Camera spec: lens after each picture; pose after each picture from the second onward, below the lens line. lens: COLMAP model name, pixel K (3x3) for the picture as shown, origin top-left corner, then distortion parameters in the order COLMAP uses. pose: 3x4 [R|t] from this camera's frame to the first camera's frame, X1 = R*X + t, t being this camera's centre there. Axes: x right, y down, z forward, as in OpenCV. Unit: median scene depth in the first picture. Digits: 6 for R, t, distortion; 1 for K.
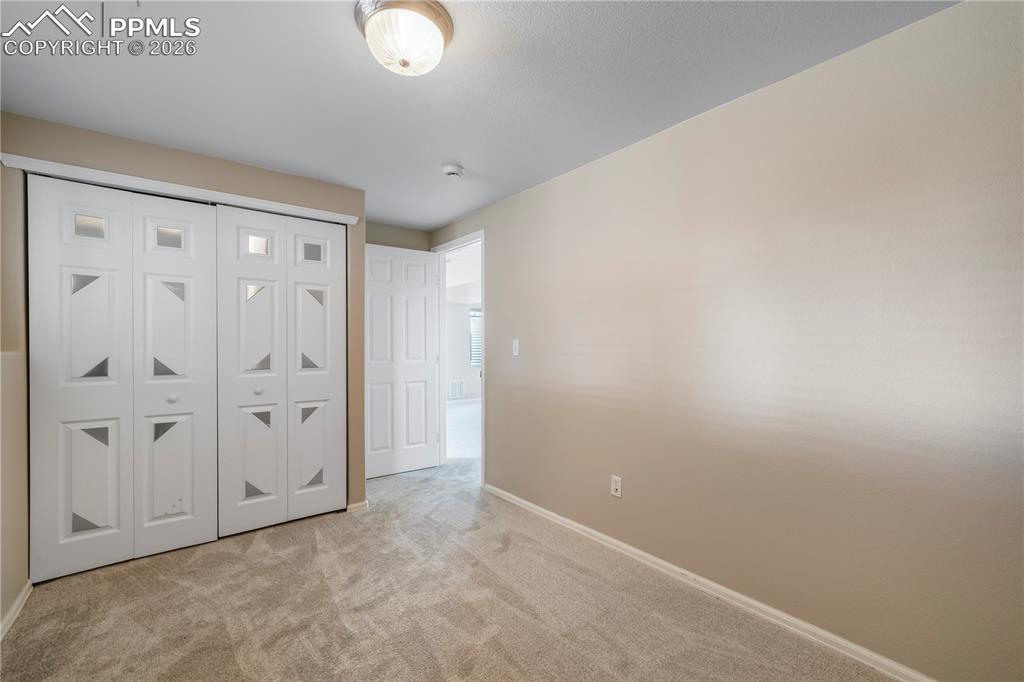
lens RADIAL K [[450.4, 0, 512.9], [0, 450.4, 342.9], [0, 0, 1]] dist [0.003535, 0.001941]
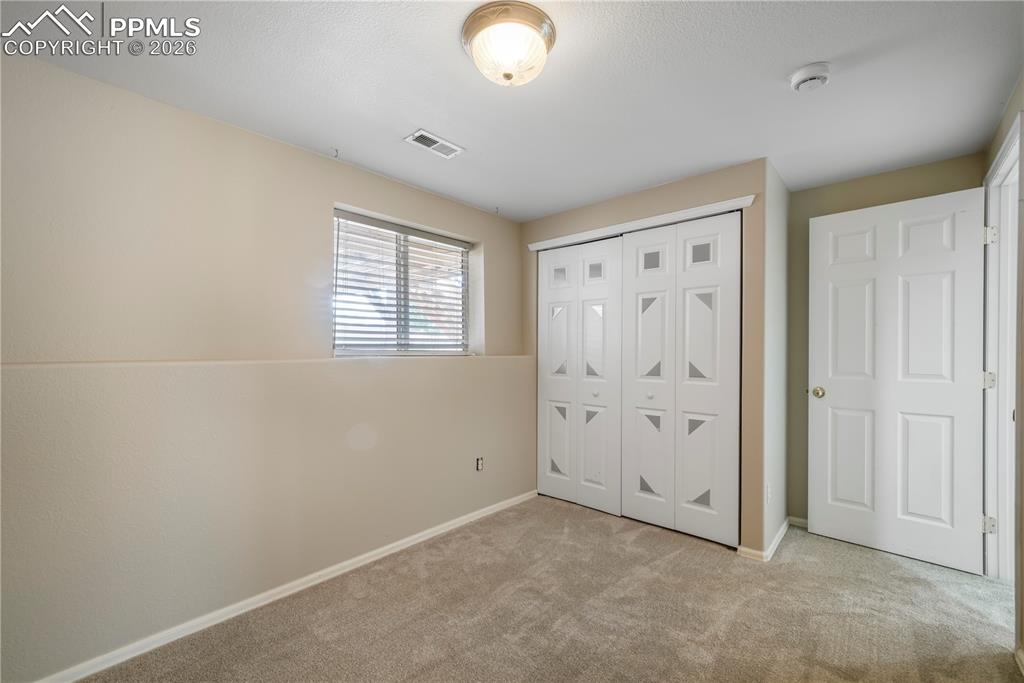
lens RADIAL K [[450.4, 0, 506.7], [0, 450.4, 349.4], [0, 0, 1]] dist [0.003535, 0.001941]
pose [[0.108915, -0.003557, -0.994045, 0.458431], [0.003347, 0.999989, -0.003211, -0.001459], [0.994045, -0.002977, 0.108926, 0.529992]]
